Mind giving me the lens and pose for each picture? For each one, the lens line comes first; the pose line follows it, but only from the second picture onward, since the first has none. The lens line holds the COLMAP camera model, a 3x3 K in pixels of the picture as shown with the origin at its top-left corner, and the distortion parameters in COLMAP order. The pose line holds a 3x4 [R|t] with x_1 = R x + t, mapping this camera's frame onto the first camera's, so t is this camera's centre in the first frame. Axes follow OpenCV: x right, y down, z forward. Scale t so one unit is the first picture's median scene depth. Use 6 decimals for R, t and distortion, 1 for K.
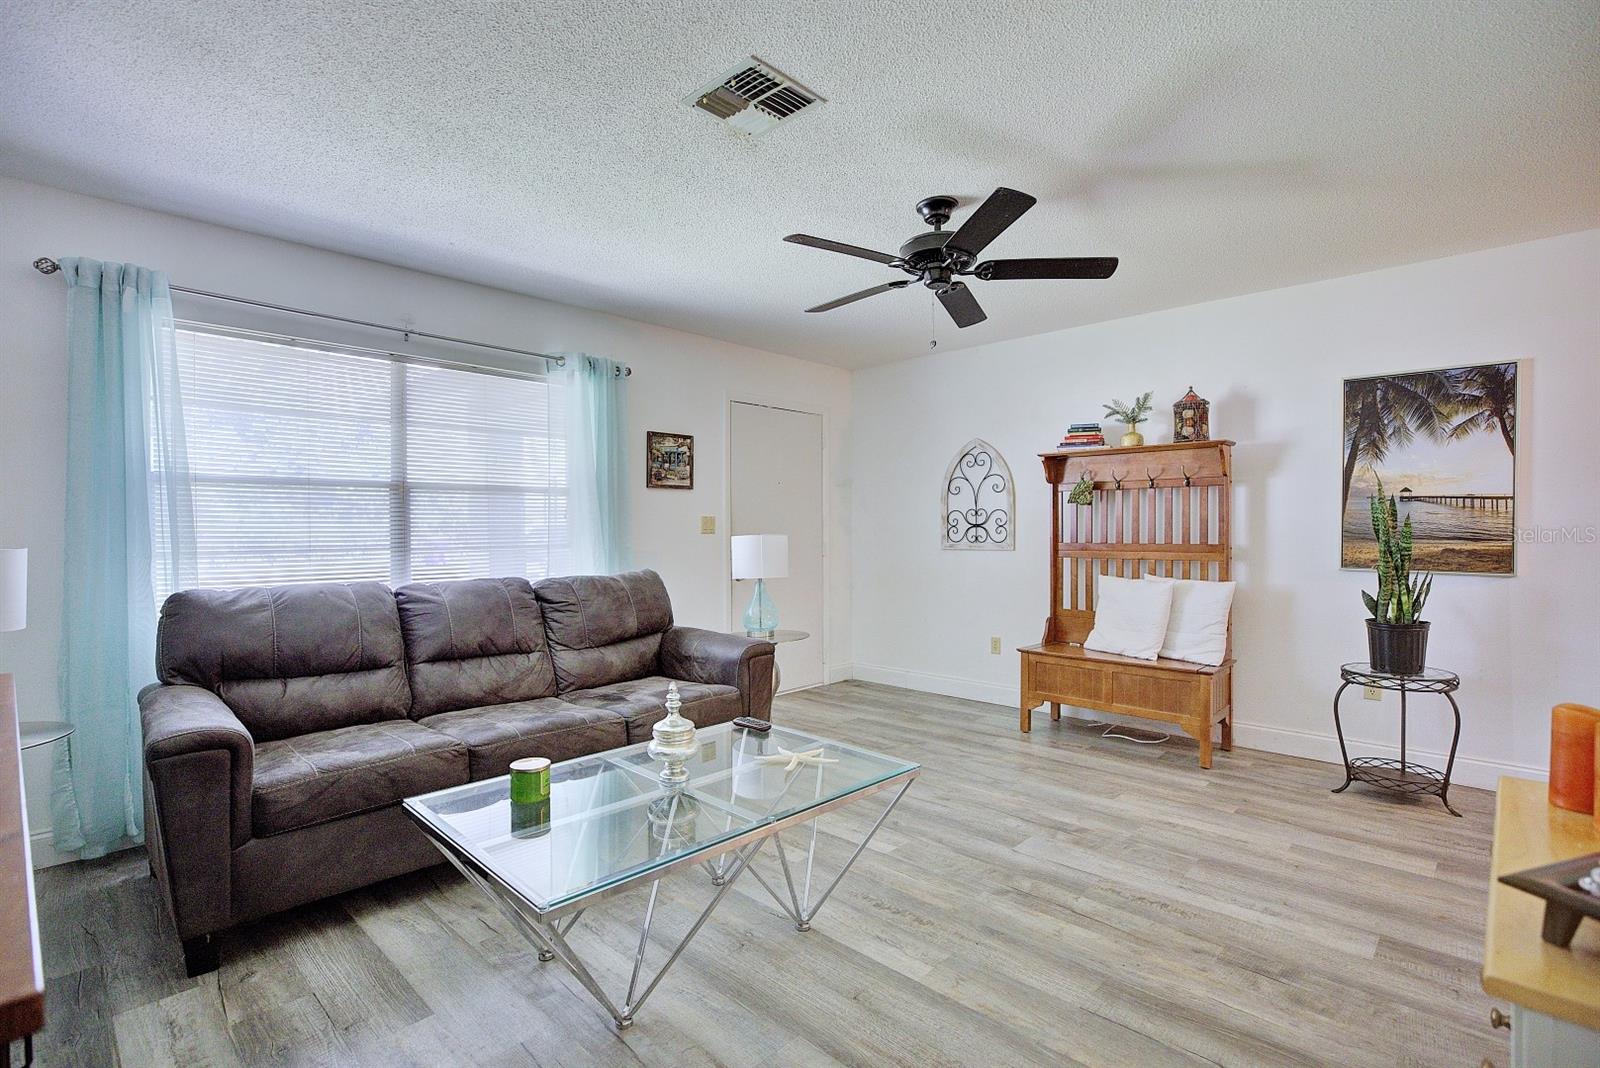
lens RADIAL K [[739.7, 0, 809.4], [0, 739.7, 536.4], [0, 0, 1]] dist [-0.003509, 0.000591]
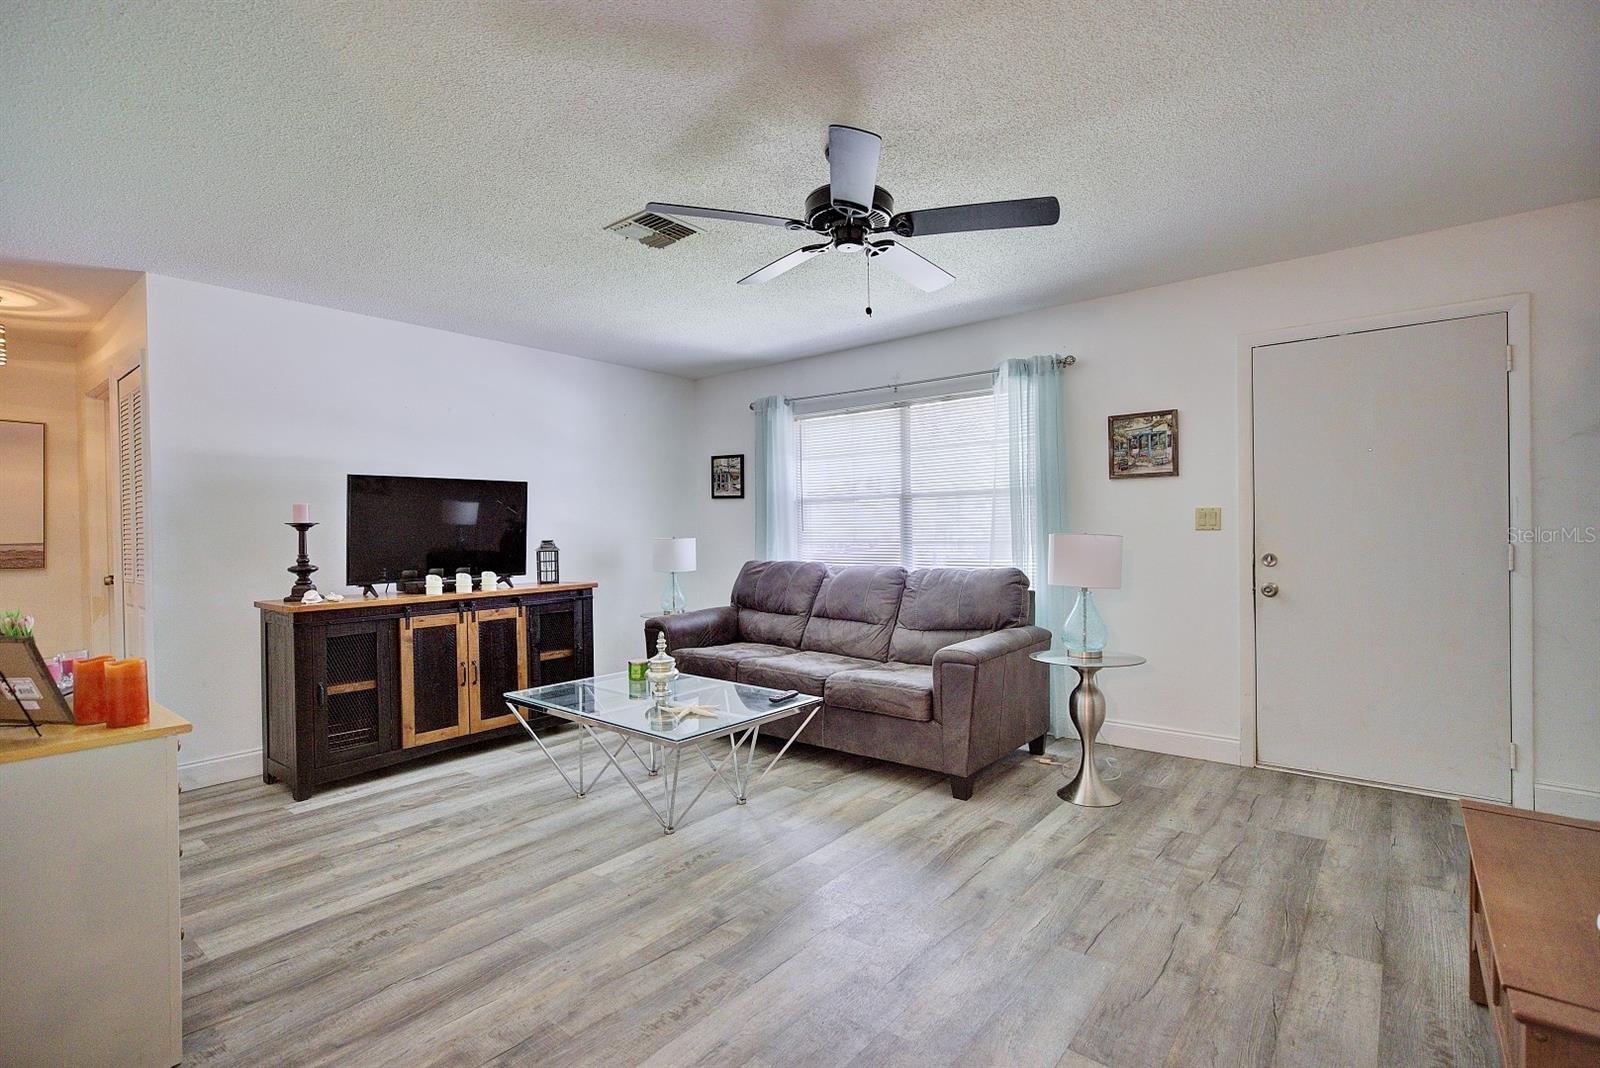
lens RADIAL K [[739.7, 0, 795.5], [0, 739.7, 535.2], [0, 0, 1]] dist [-0.003509, 0.000591]
pose [[0.078210, 0.011407, -0.996872, 0.729211], [0.004193, 0.999922, 0.011770, -0.011454], [0.996928, -0.005101, 0.078156, 0.614875]]
